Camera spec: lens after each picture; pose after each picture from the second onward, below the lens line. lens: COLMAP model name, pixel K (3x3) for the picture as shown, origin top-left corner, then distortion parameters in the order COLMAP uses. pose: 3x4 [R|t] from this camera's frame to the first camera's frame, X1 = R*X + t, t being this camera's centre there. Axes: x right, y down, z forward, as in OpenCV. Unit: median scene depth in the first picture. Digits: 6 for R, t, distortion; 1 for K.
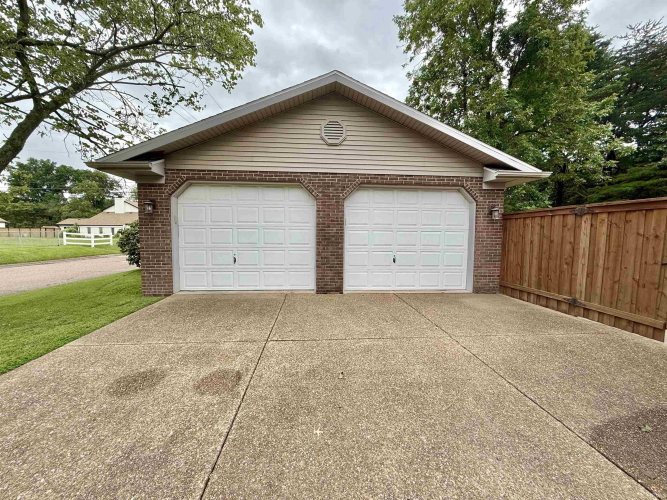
lens RADIAL K [[265.1, 0, 331.9], [0, 265.1, 250.5], [0, 0, 1]] dist [0.001284, 0.000066]
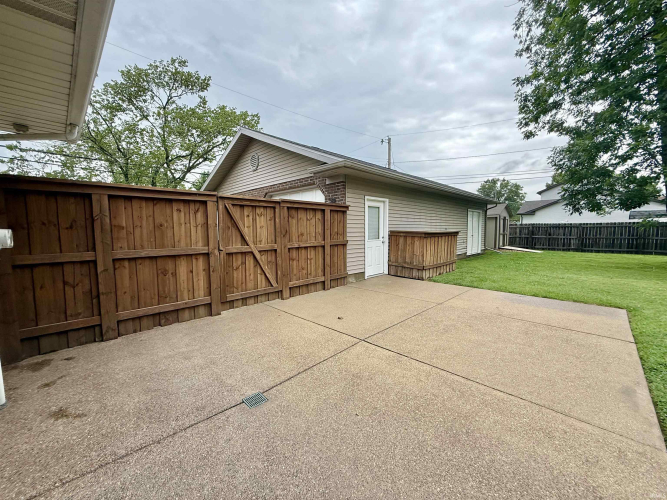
lens RADIAL K [[265.1, 0, 331.9], [0, 265.1, 250.5], [0, 0, 1]] dist [0.001284, 0.000066]
pose [[0.659063, 0.043812, -0.750810, 1.194476], [-0.034045, 0.999016, 0.028410, 0.002912], [0.751317, 0.006838, 0.659907, 0.269275]]
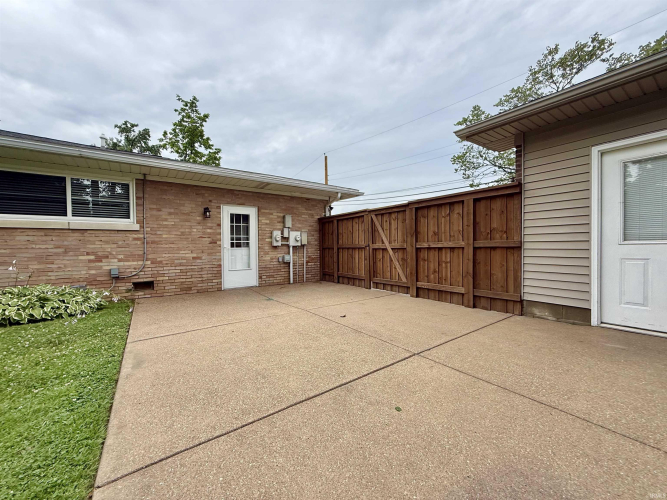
lens RADIAL K [[265.1, 0, 331.9], [0, 265.1, 250.5], [0, 0, 1]] dist [0.001284, 0.000066]
pose [[-0.853690, 0.007091, -0.520734, 1.134336], [-0.031993, 0.997305, 0.066031, -0.024151], [0.519798, 0.073030, -0.851162, 1.827120]]
